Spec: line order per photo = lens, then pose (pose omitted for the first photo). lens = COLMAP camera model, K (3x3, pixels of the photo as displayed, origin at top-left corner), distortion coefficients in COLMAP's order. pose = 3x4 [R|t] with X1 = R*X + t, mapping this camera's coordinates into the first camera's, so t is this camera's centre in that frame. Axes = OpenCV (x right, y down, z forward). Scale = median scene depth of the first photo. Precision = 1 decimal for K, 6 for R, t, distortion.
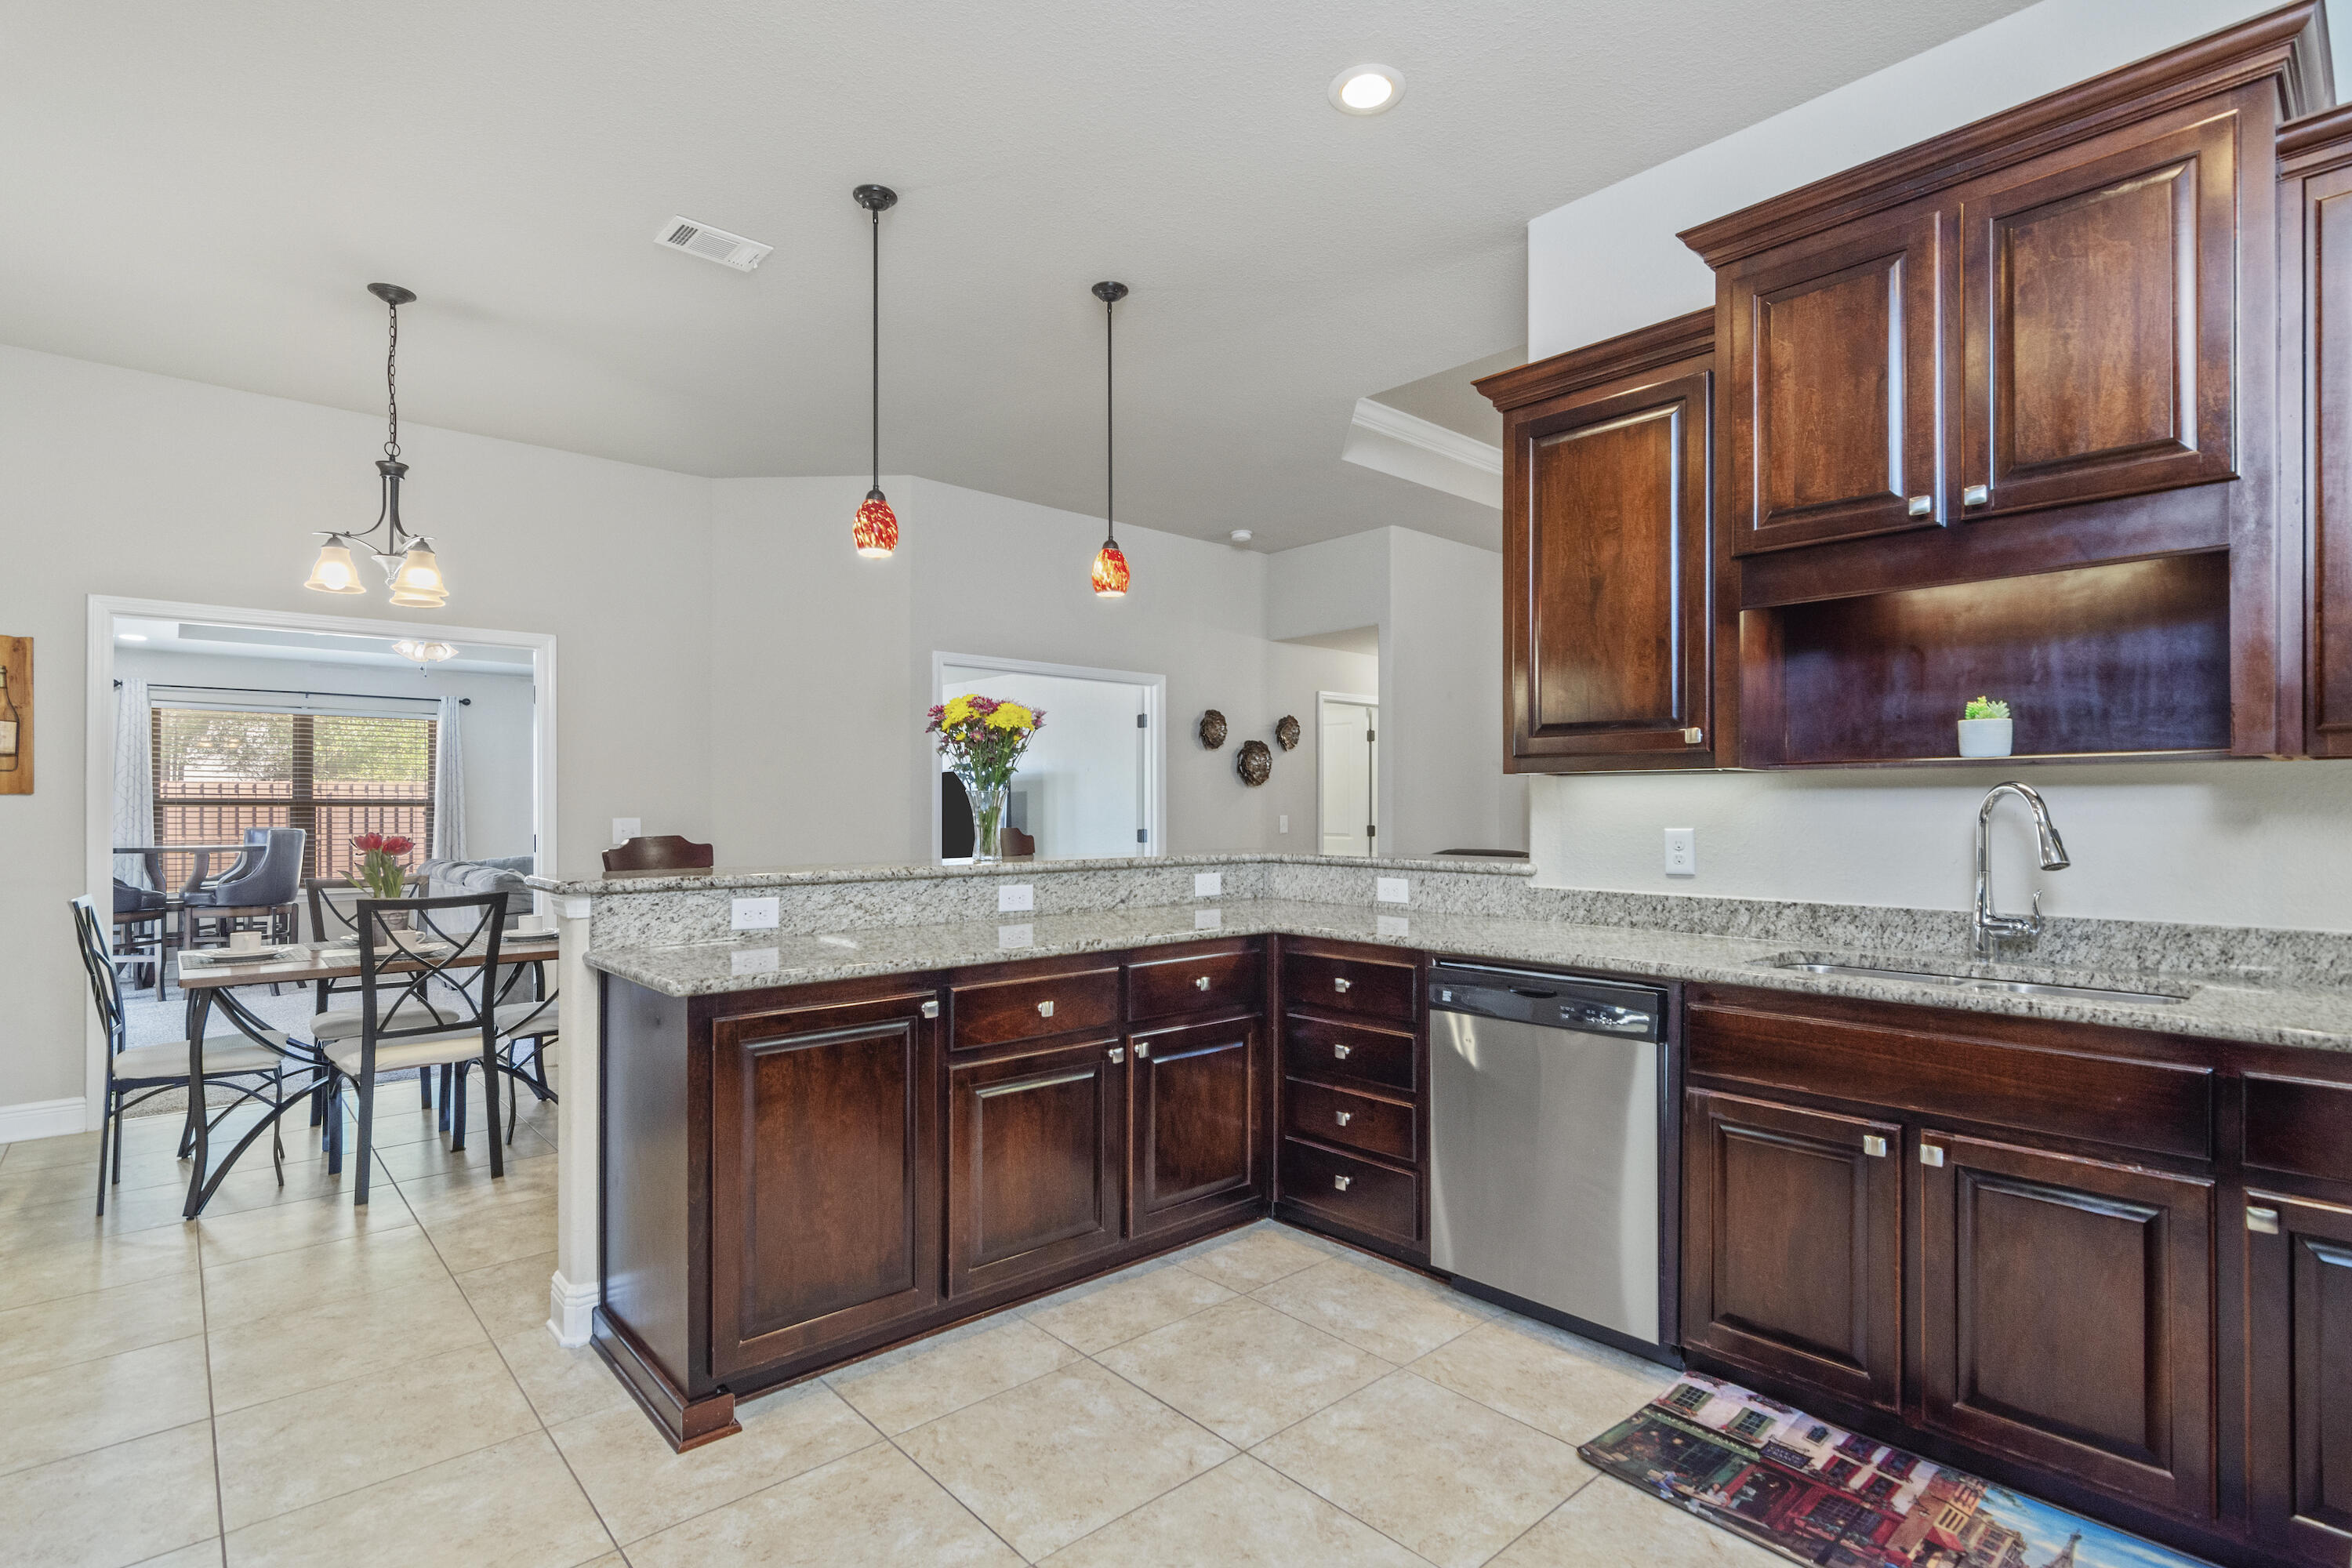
lens RADIAL K [[1130.3, 0, 1170.8], [0, 1130.3, 798.6], [0, 0, 1]] dist [-0.000246, 0.000406]
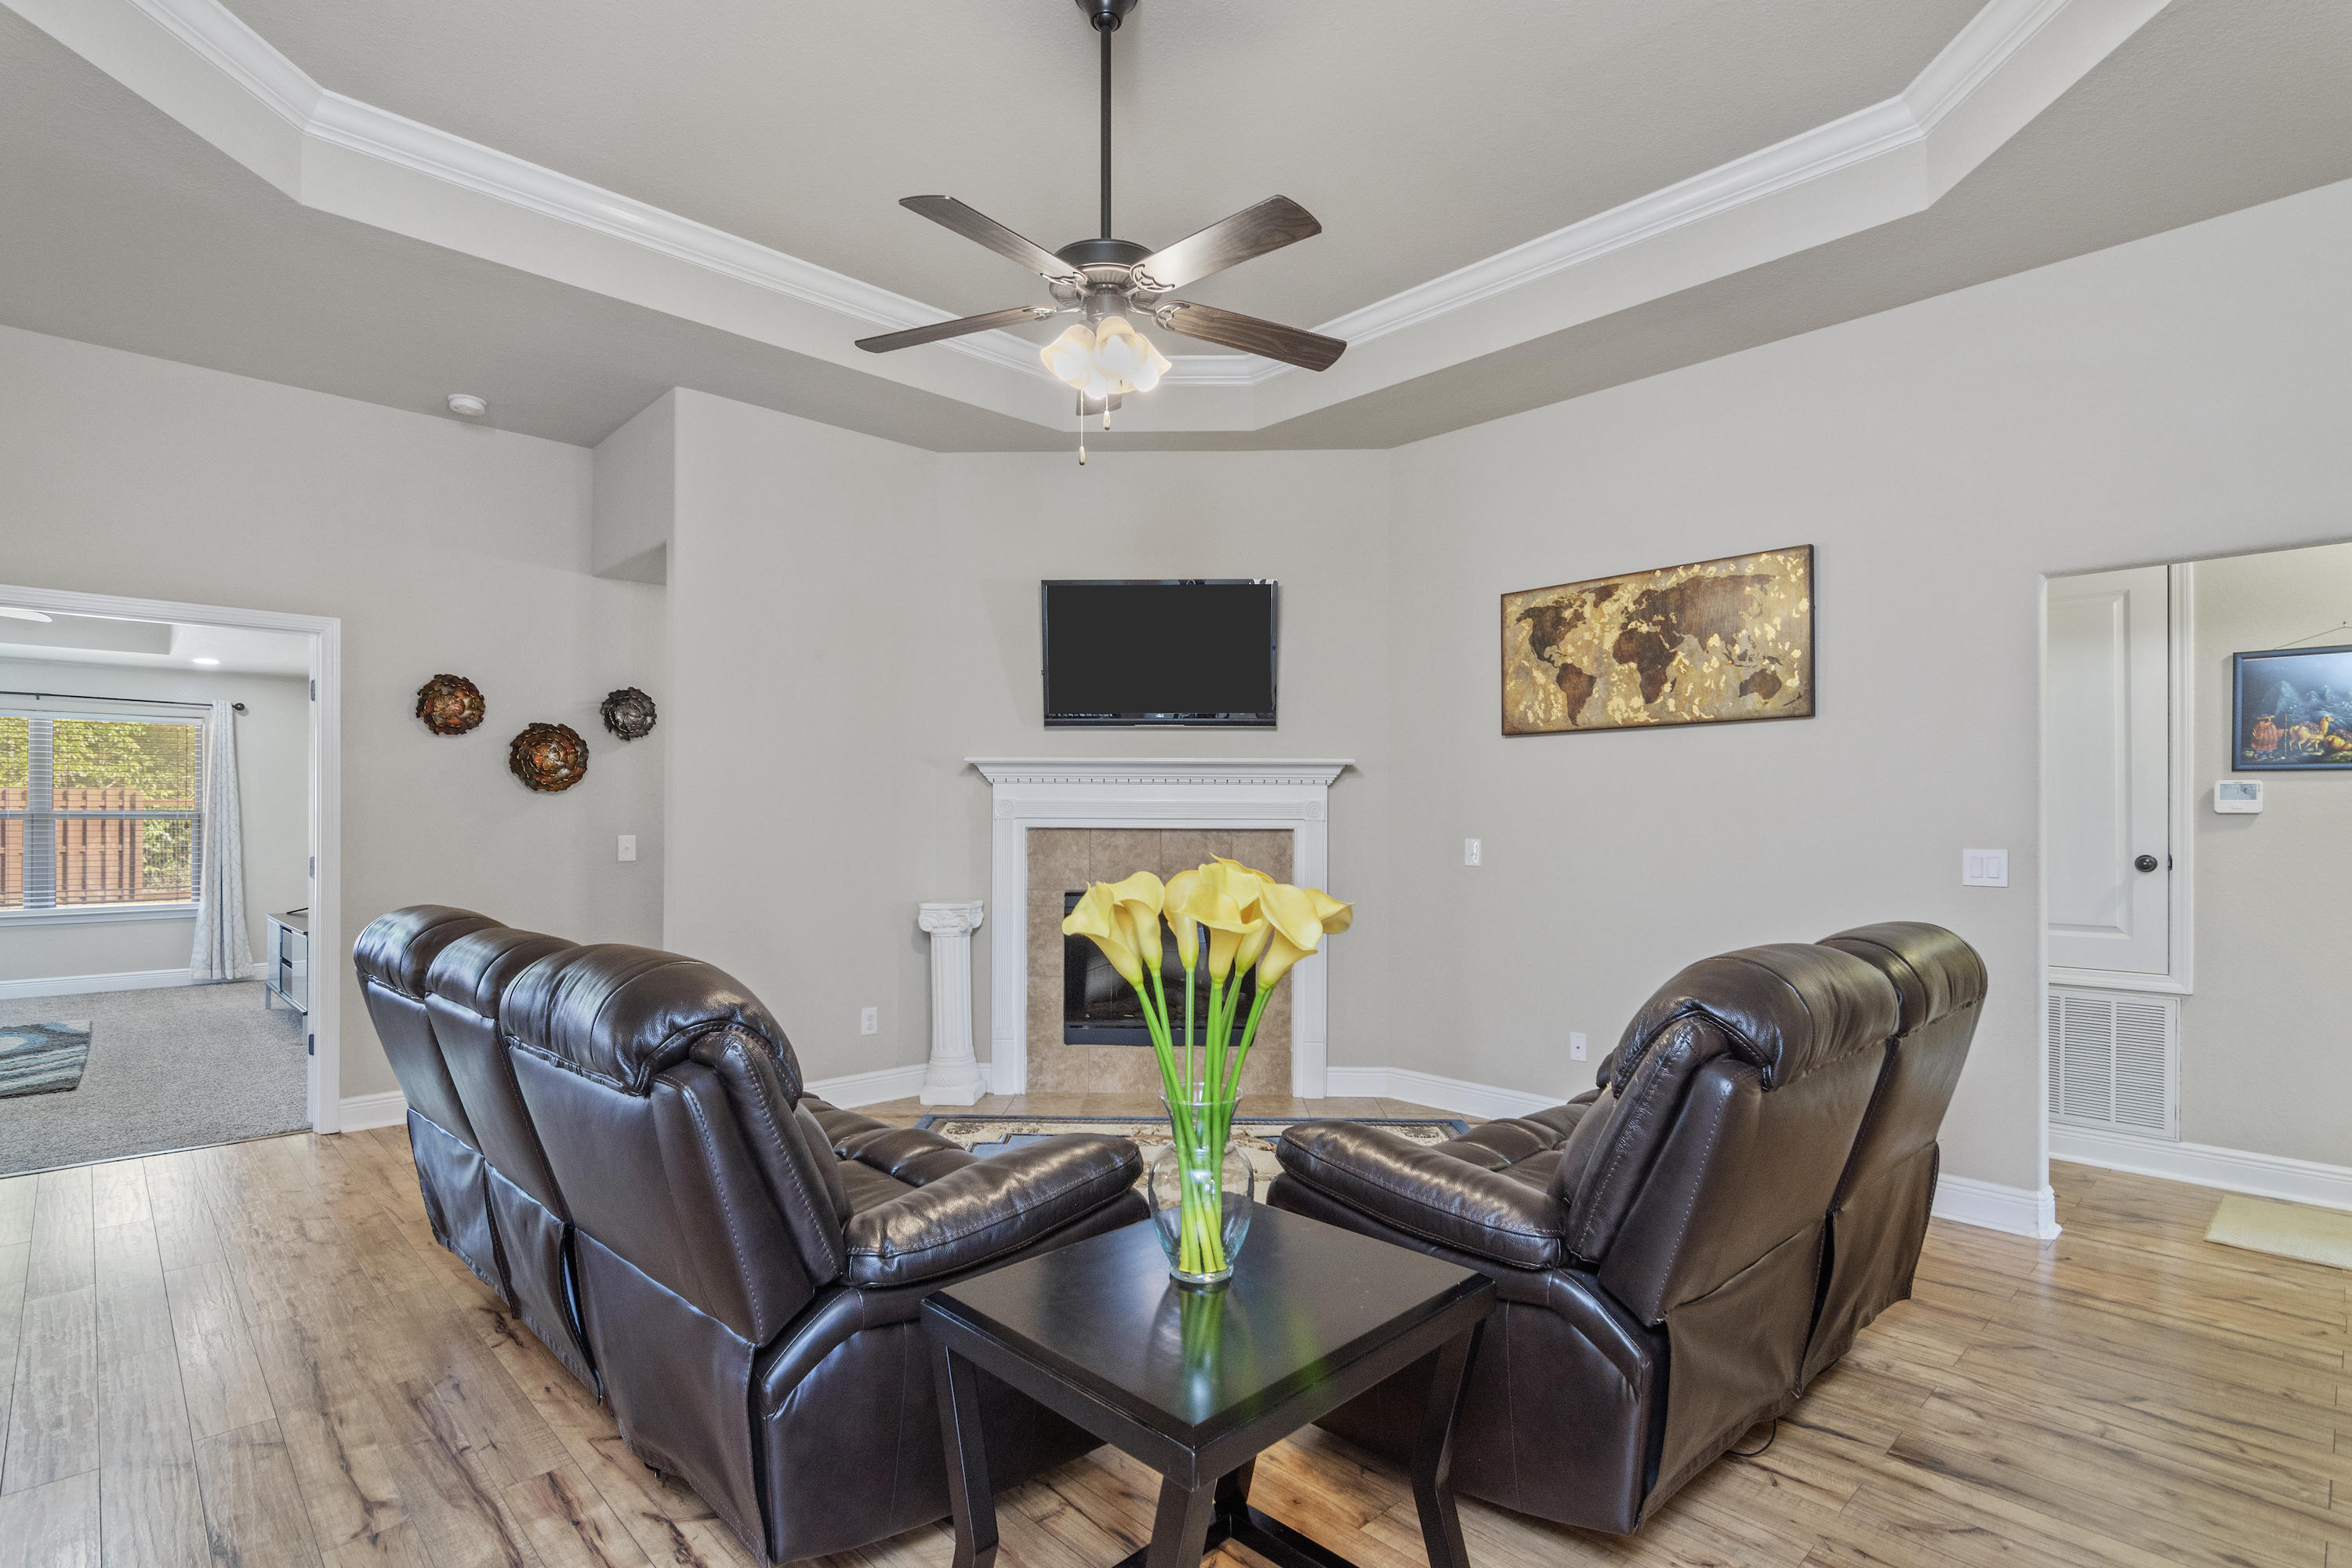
lens RADIAL K [[1131.3, 0, 1172.2], [0, 1131.3, 816.4], [0, 0, 1]] dist [-0.002122, -0.000258]
pose [[0.999349, 0.003179, 0.035924, 1.028252], [-0.003352, 0.999983, 0.004768, -0.001544], [-0.035909, -0.004885, 0.999343, 0.778852]]
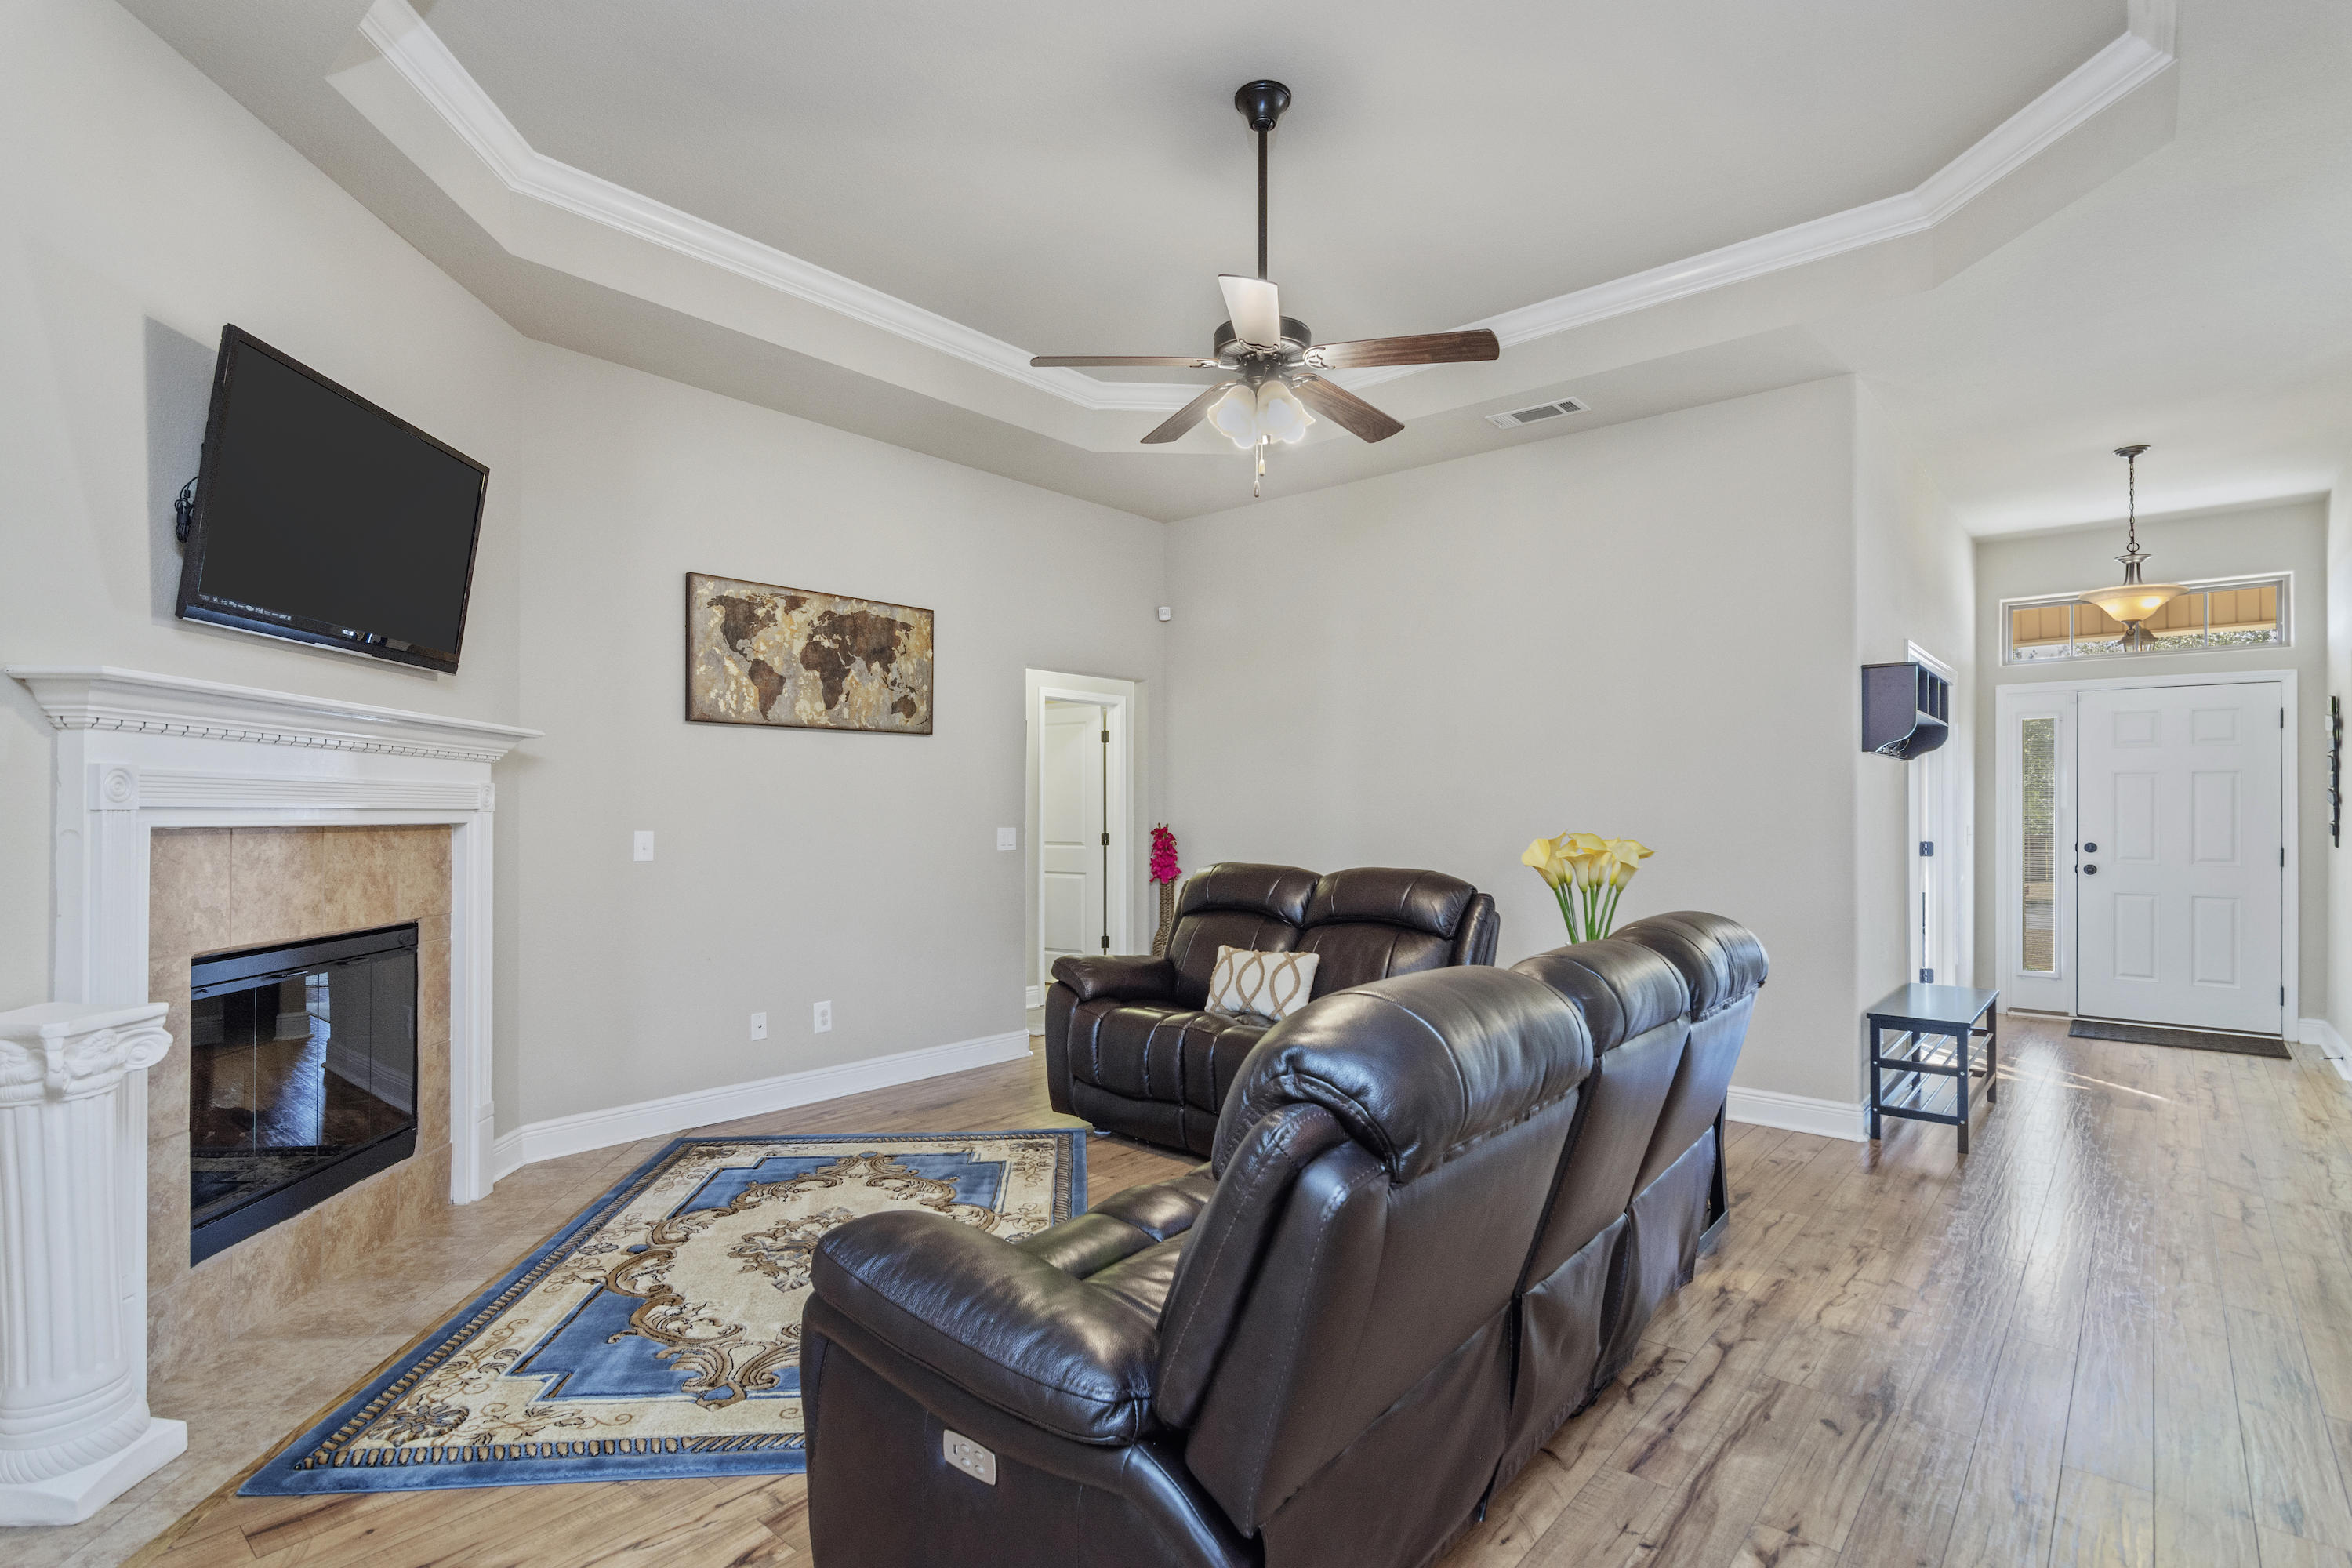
lens RADIAL K [[1135.0, 0, 1168.7], [0, 1135.0, 806.0], [0, 0, 1]] dist [-0.002956, -0.000867]
pose [[-0.125506, 0.003843, 0.992085, -0.000923], [-0.009556, 0.999941, -0.005082, 0.005375], [-0.992047, -0.010118, -0.125462, 1.875660]]
